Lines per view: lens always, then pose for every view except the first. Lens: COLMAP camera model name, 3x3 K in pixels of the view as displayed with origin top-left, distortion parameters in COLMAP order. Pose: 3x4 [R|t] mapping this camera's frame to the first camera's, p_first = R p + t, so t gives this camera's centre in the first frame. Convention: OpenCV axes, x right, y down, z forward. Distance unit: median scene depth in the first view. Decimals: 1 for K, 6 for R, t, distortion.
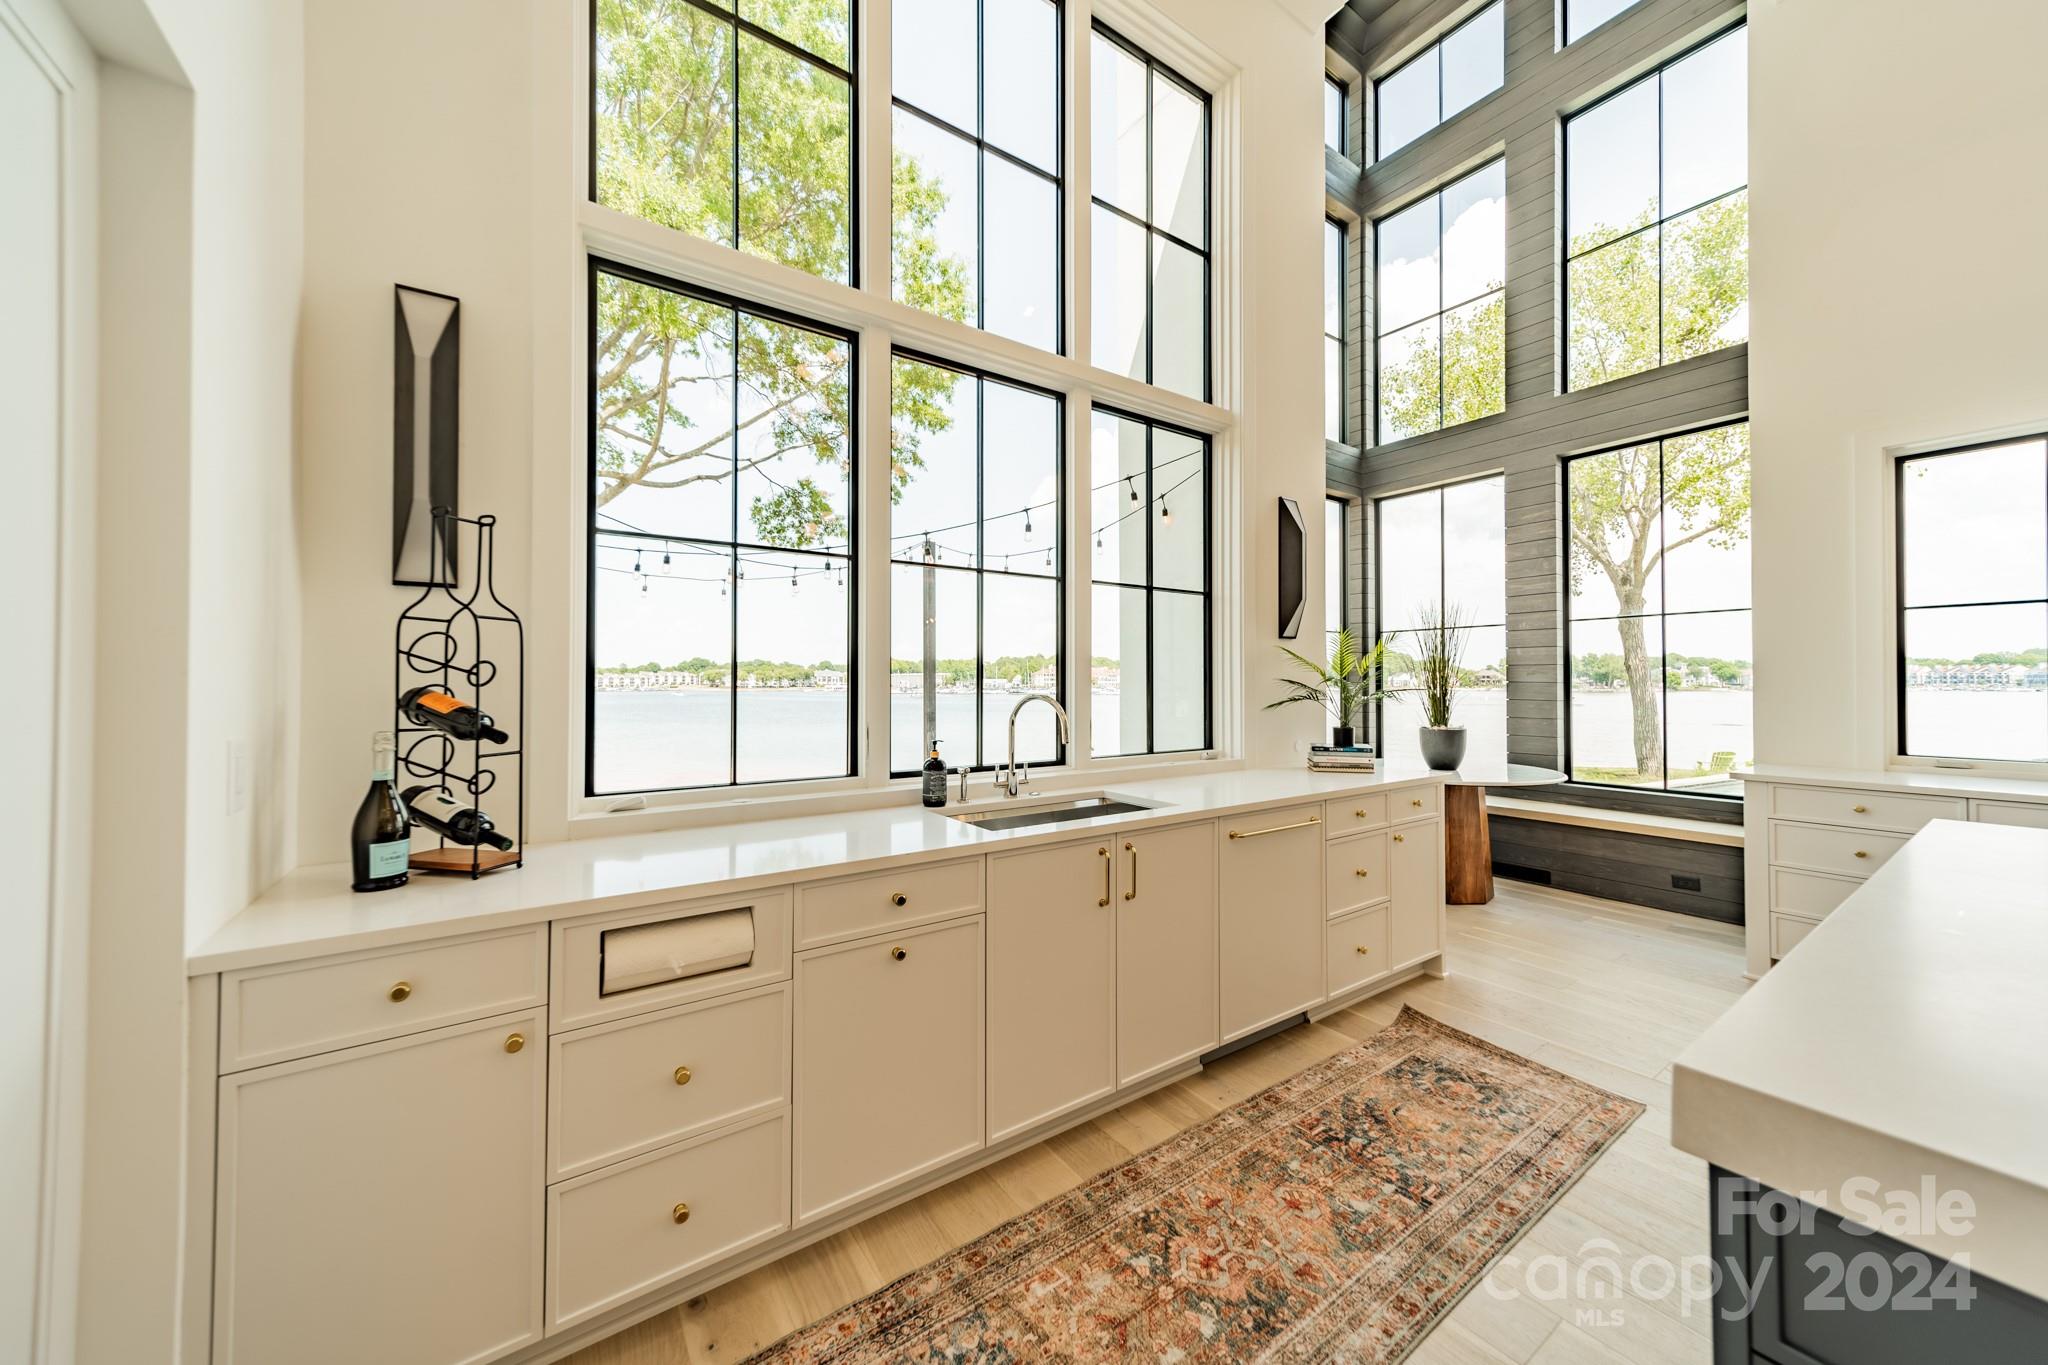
lens RADIAL K [[720.8, 0, 1024.8], [0, 720.8, 672.6], [0, 0, 1]] dist [0.008462, -0.000096]
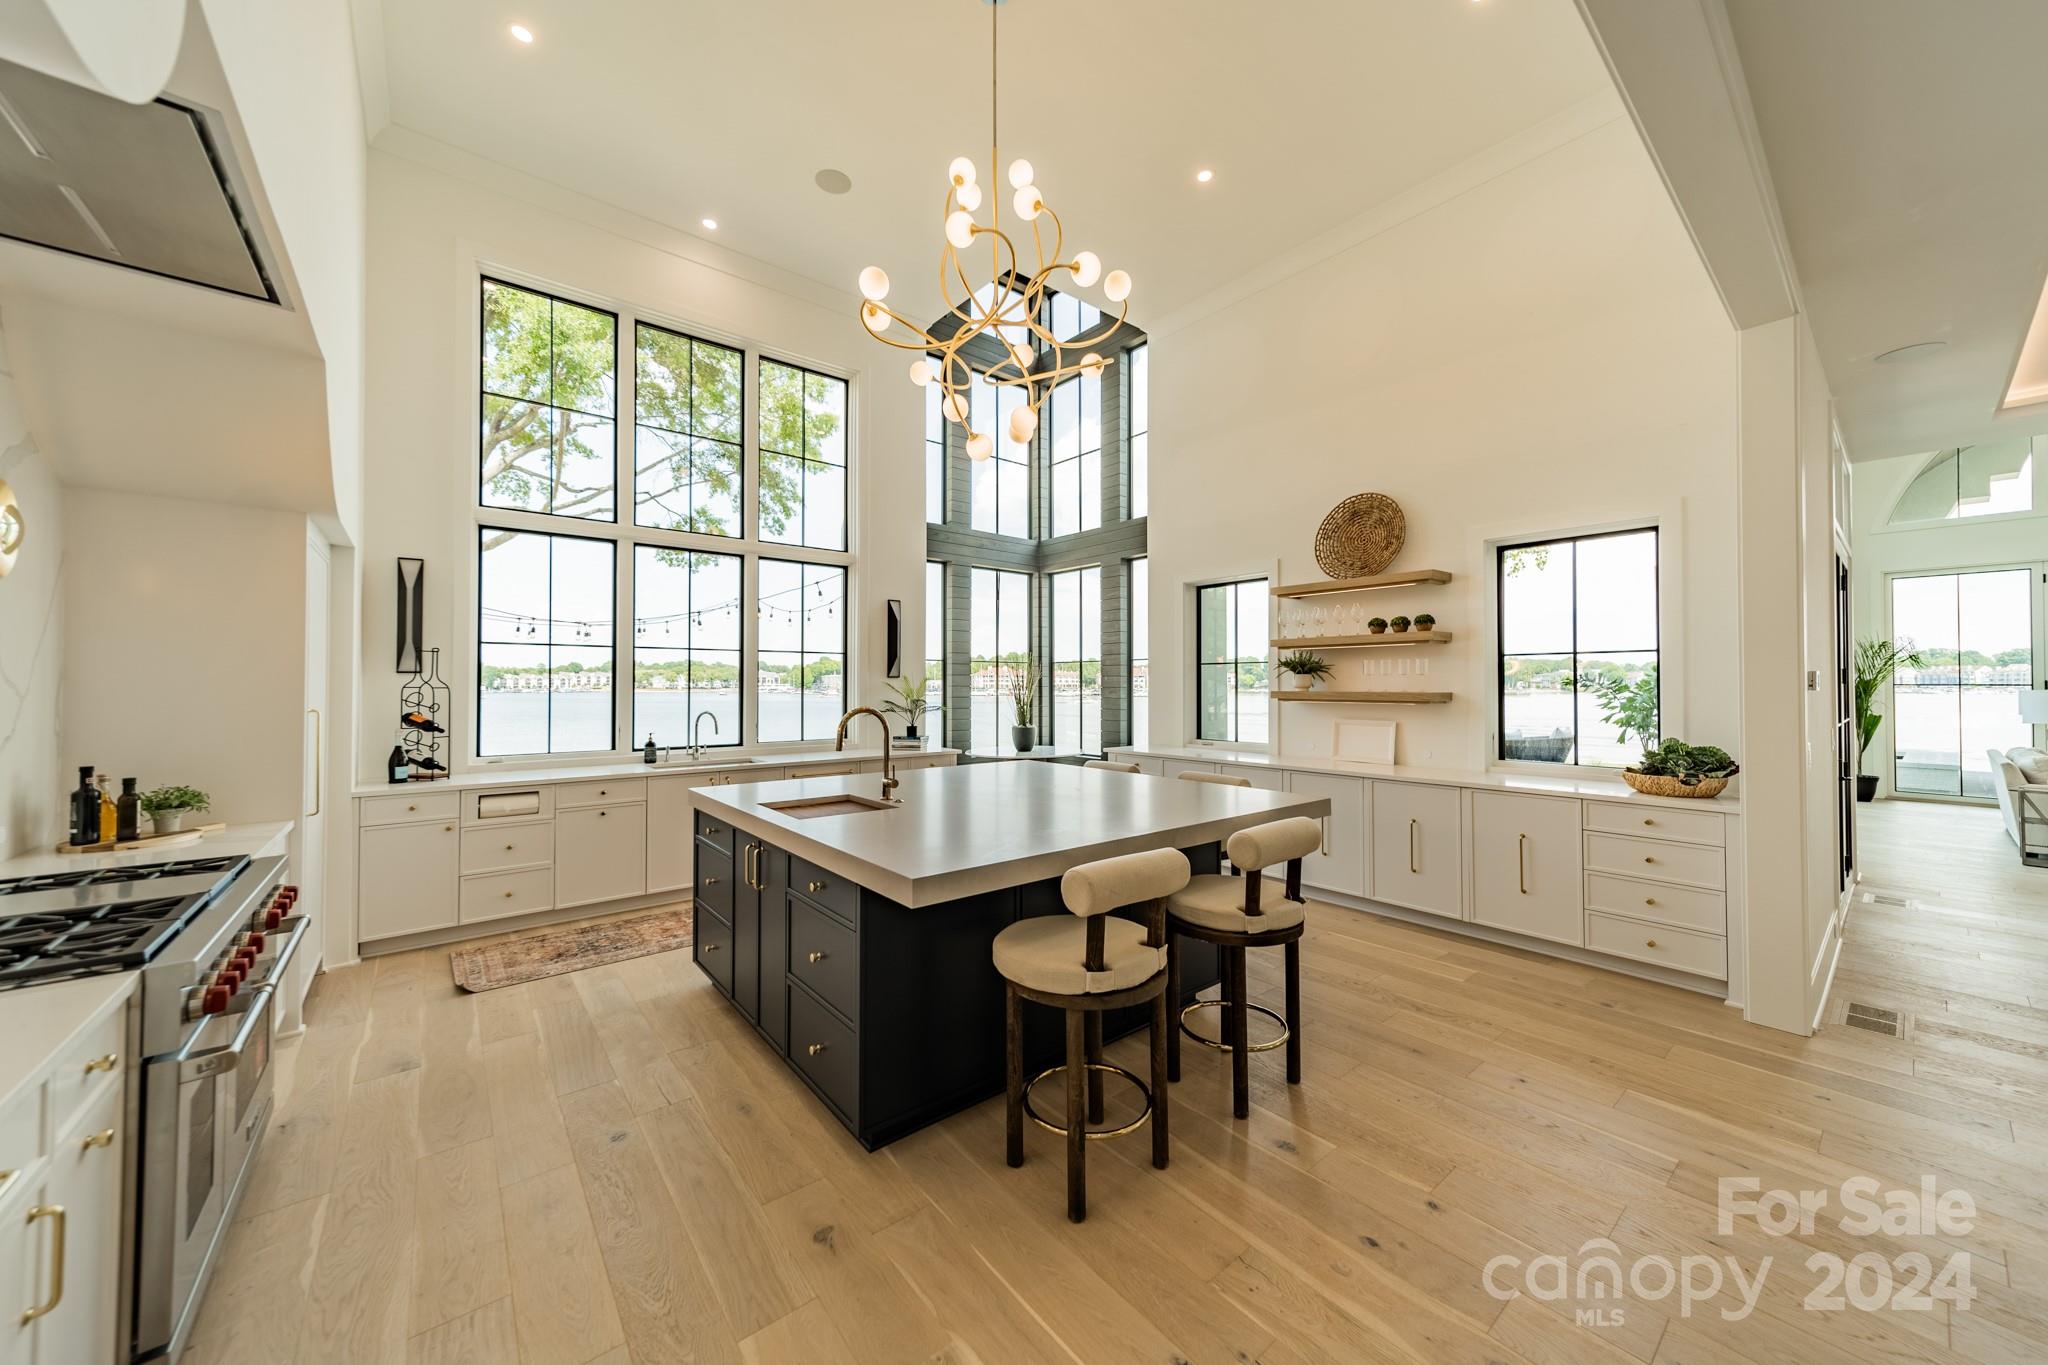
lens RADIAL K [[722.7, 0, 1025.7], [0, 722.7, 675.5], [0, 0, 1]] dist [0.010070, -0.000170]
pose [[0.996738, 0.001961, 0.080675, 0.557562], [-0.002162, 0.999995, 0.002397, -0.058270], [-0.080670, -0.002564, 0.996738, -0.851990]]
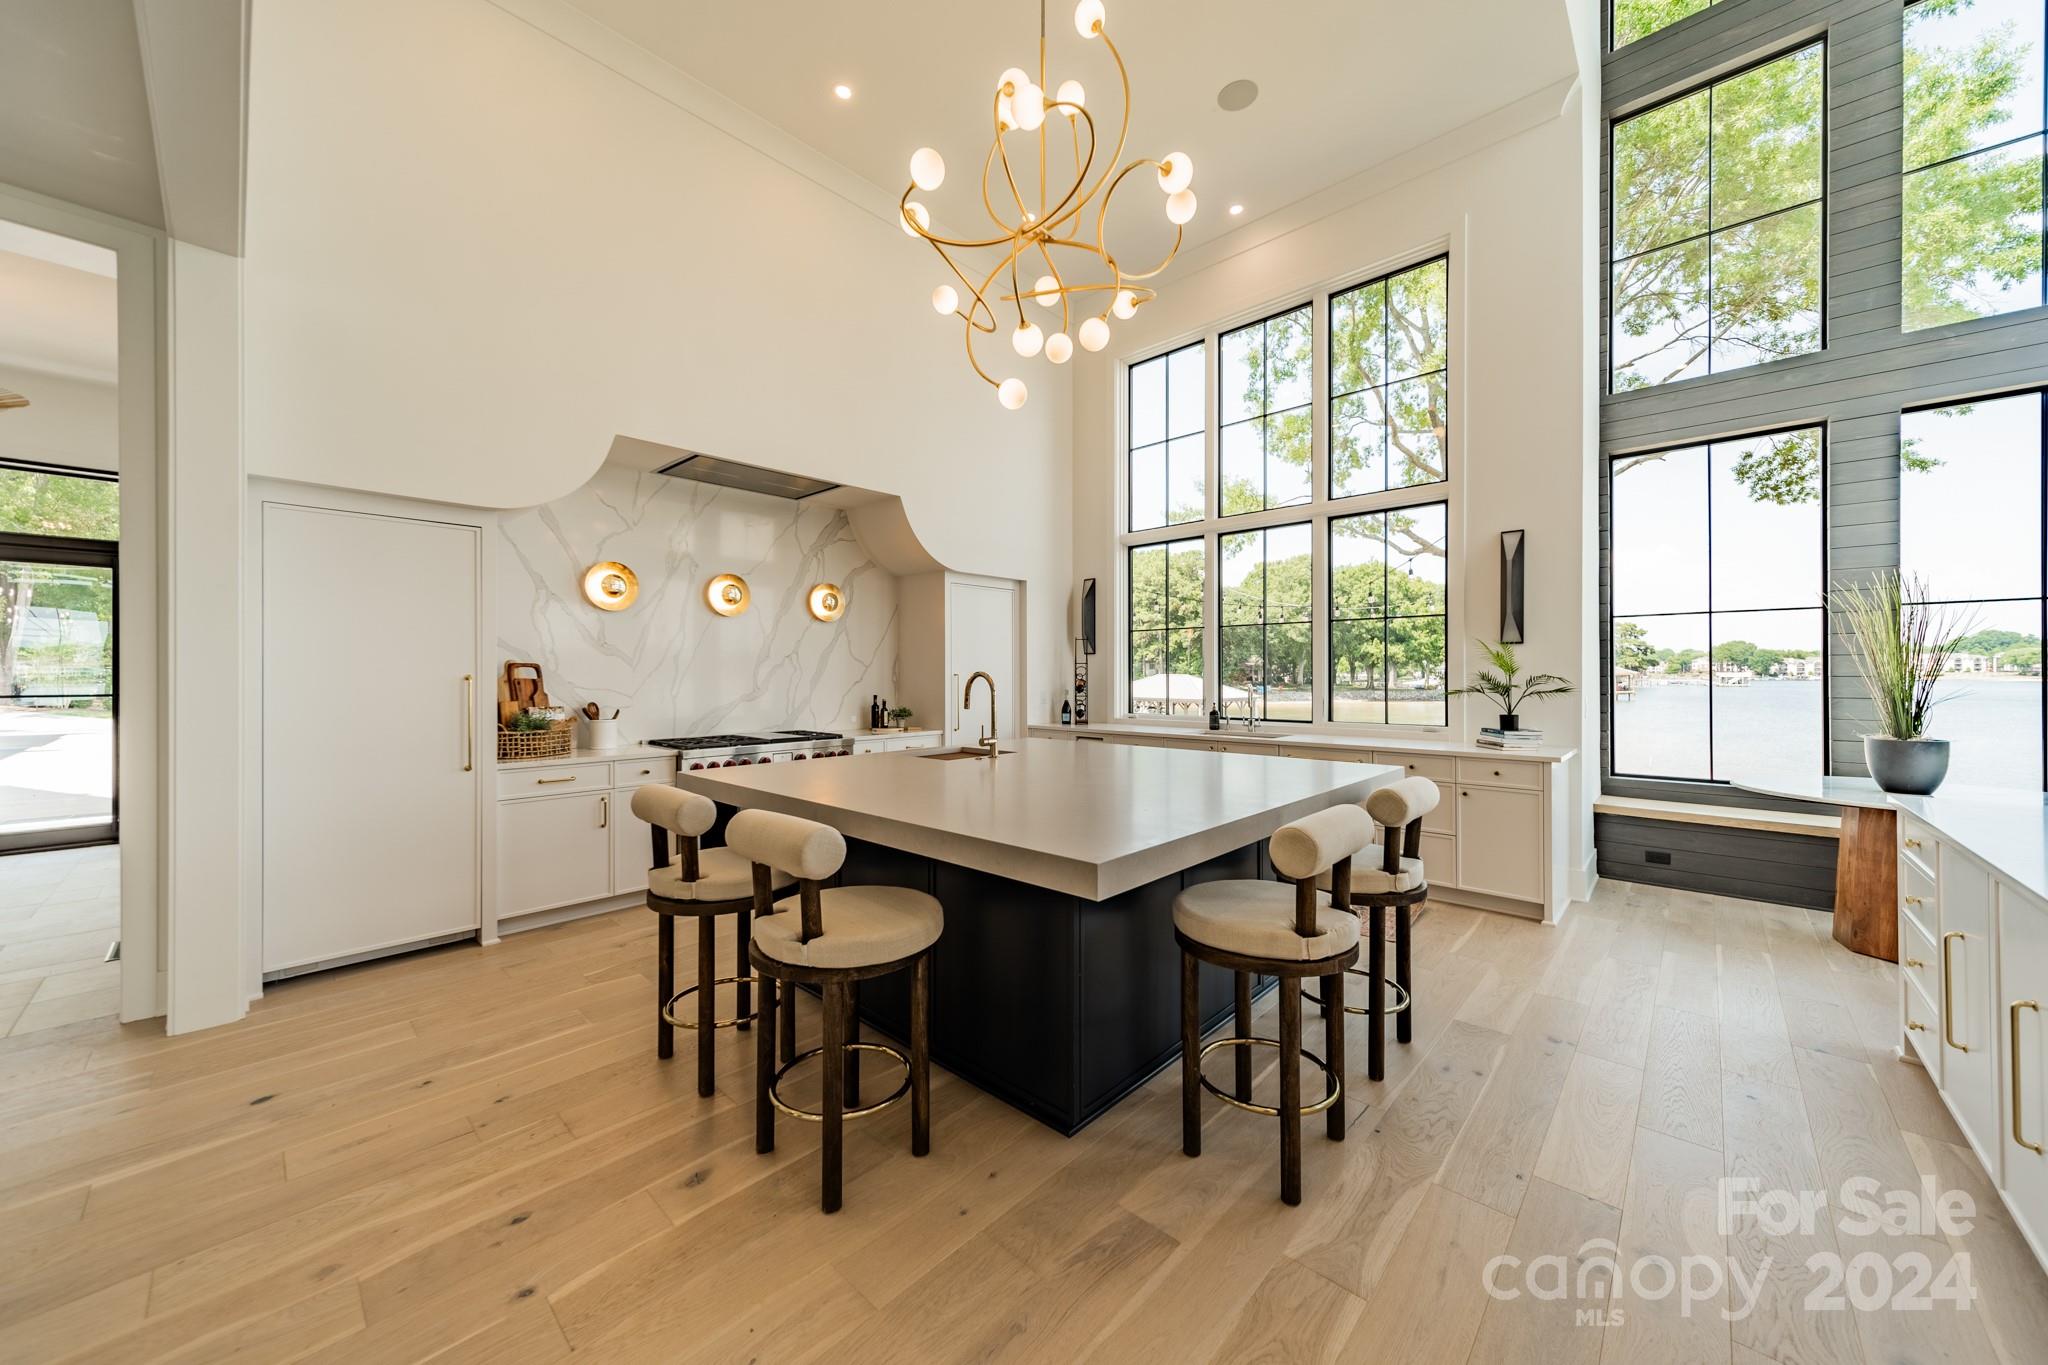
lens RADIAL K [[722.7, 0, 1025.7], [0, 722.7, 675.5], [0, 0, 1]] dist [0.010070, -0.000170]
pose [[0.217653, 0.002414, -0.976023, 1.430138], [0.018524, 0.999807, 0.006603, -0.016462], [0.975850, -0.019517, 0.217566, -0.095227]]
